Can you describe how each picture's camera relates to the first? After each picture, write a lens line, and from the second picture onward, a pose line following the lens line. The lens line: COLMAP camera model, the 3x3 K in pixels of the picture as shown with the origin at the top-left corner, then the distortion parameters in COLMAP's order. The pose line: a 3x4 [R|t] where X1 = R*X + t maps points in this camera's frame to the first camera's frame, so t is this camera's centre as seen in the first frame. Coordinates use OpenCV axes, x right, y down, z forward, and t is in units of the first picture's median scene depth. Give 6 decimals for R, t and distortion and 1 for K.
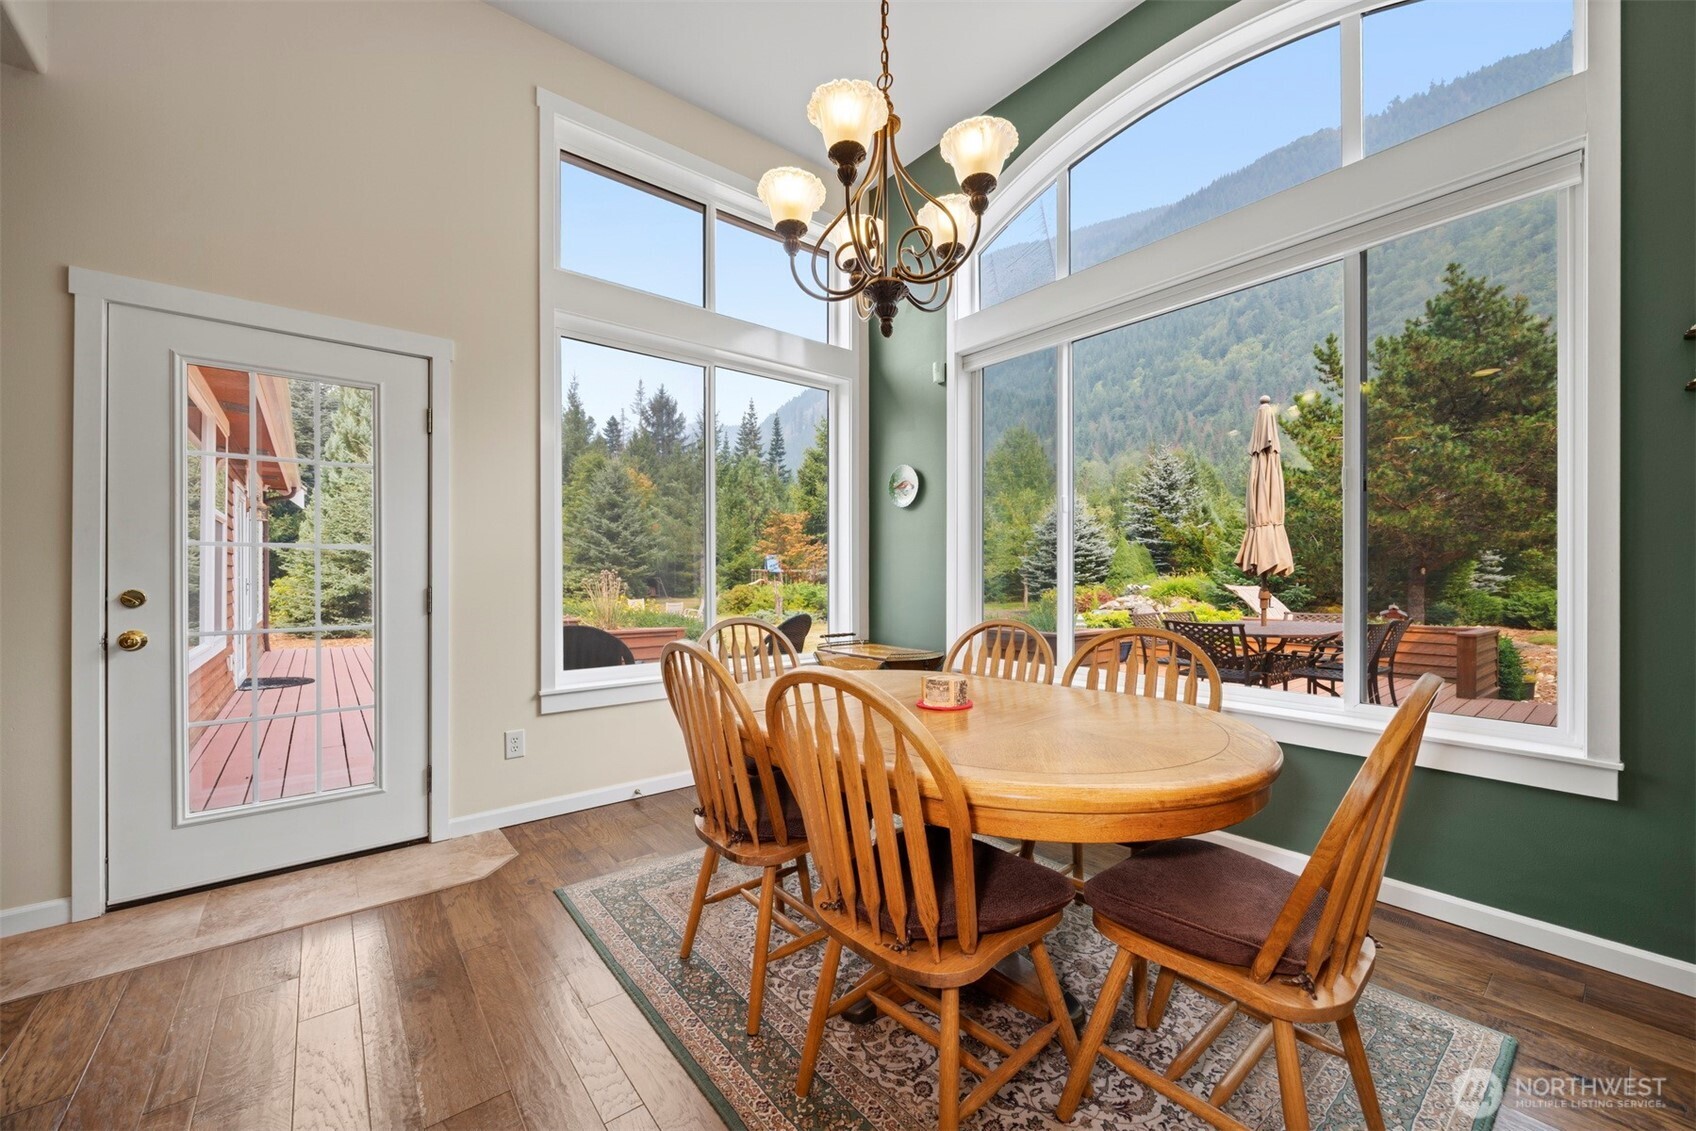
lens RADIAL K [[658.0, 0, 856.2], [0, 658.0, 572.4], [0, 0, 1]] dist [-0.001358, 0.000004]
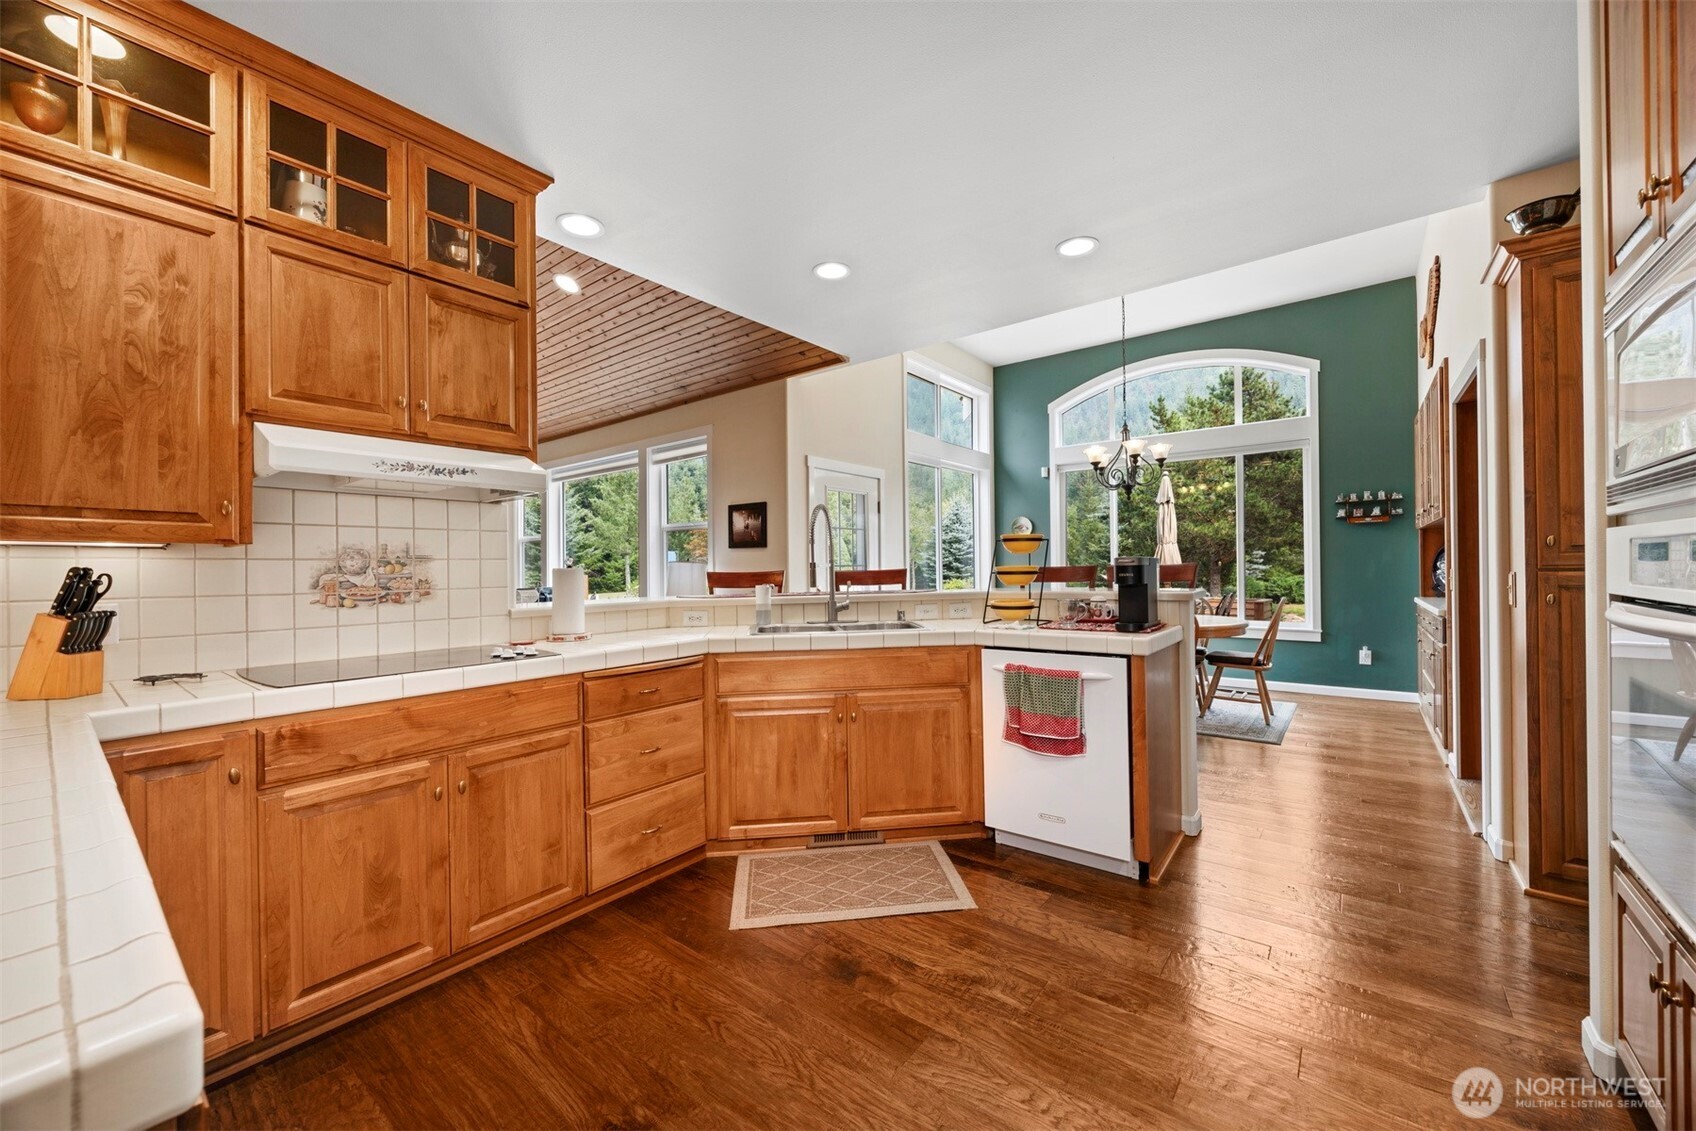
lens RADIAL K [[646.3, 0, 852.4], [0, 646.3, 563.6], [0, 0, 1]] dist [-0.000589, -0.000021]
pose [[0.976260, -0.009338, 0.216399, -0.266845], [0.010049, 0.999947, -0.002185, -0.008203], [-0.216367, 0.004307, 0.976302, -0.242172]]
